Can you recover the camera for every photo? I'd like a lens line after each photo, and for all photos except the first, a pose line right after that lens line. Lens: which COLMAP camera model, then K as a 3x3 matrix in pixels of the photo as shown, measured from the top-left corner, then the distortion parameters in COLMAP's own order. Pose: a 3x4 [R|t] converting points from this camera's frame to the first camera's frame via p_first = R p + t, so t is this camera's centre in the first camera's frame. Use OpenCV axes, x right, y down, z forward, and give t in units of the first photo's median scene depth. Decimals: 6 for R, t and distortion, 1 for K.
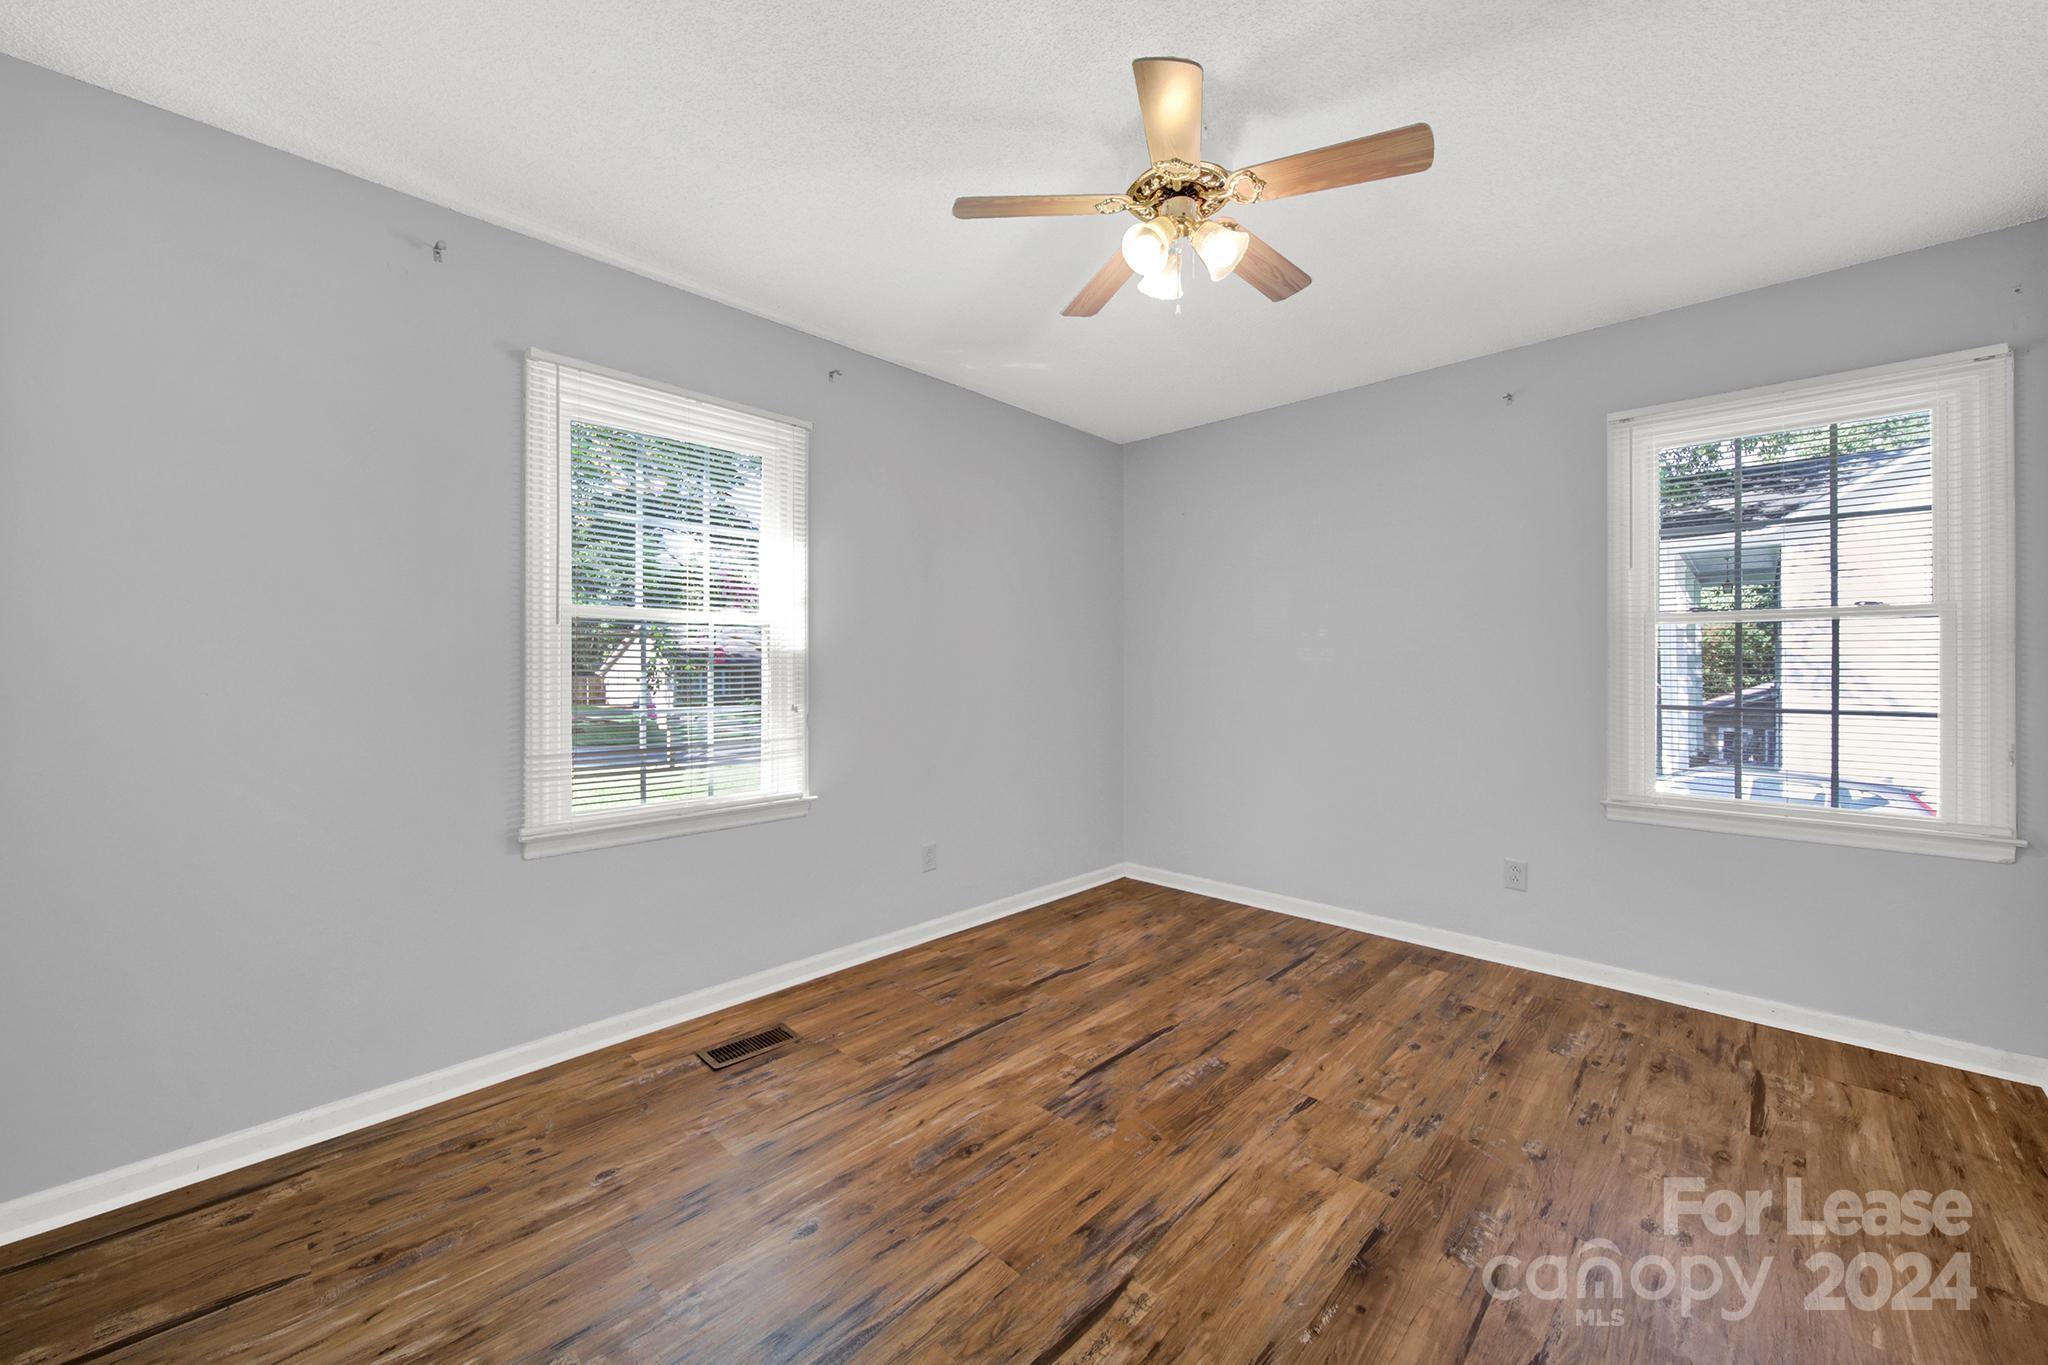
lens RADIAL K [[756.5, 0, 1017.0], [0, 756.5, 687.6], [0, 0, 1]] dist [-0.002235, -0.000767]
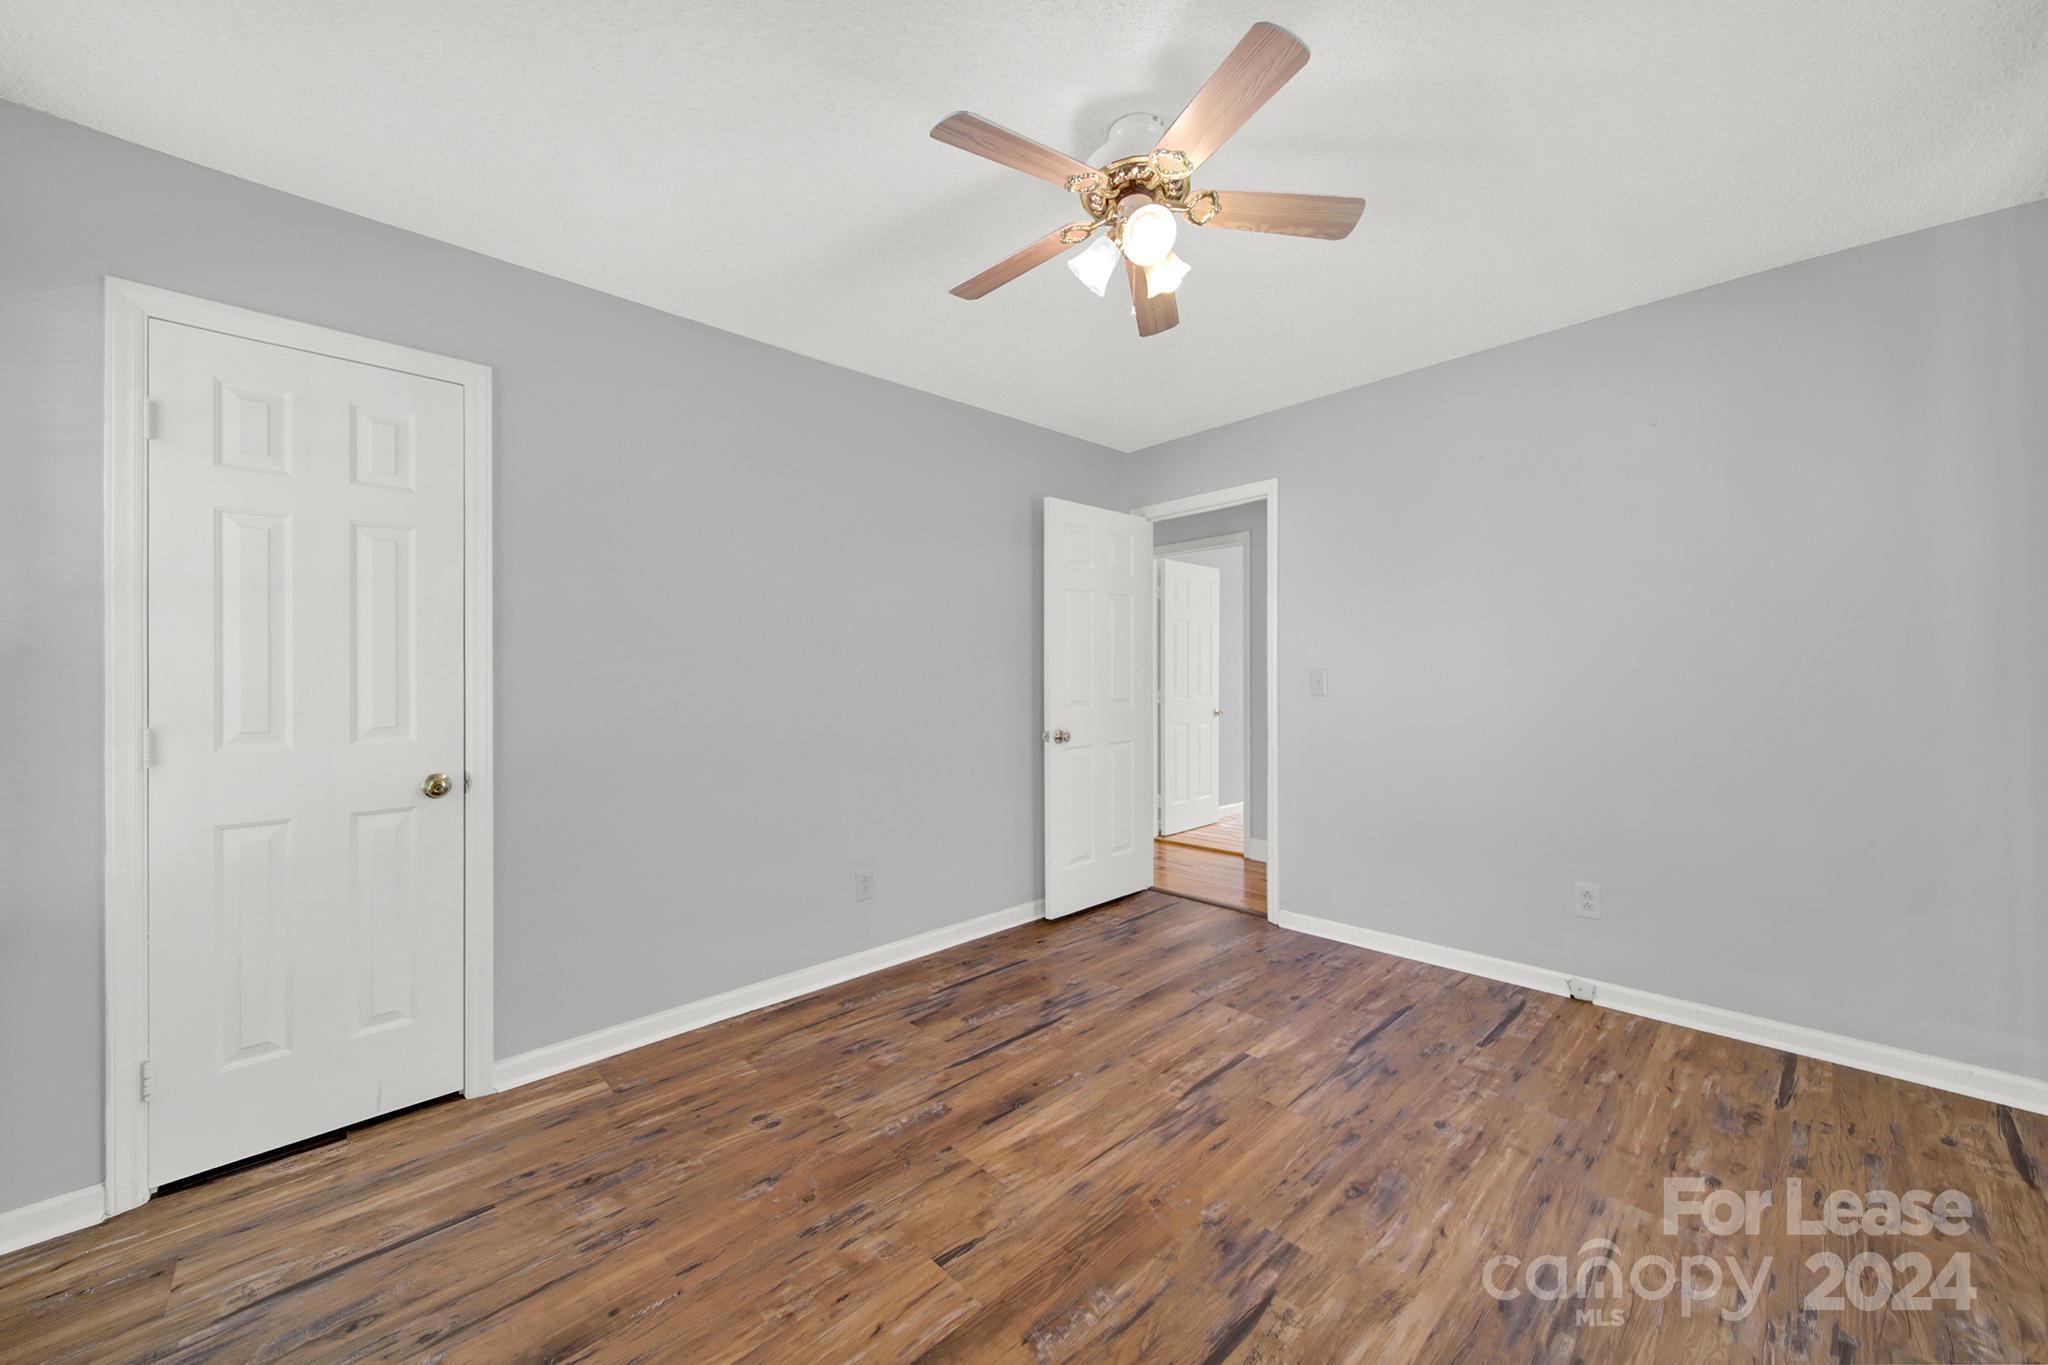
lens RADIAL K [[756.5, 0, 1017.0], [0, 756.5, 687.6], [0, 0, 1]] dist [-0.002235, -0.000767]
pose [[-0.998480, 0.020059, 0.051342, 0.295149], [0.021825, 0.999181, 0.034085, -0.053855], [-0.050617, 0.035153, -0.998099, 1.921075]]
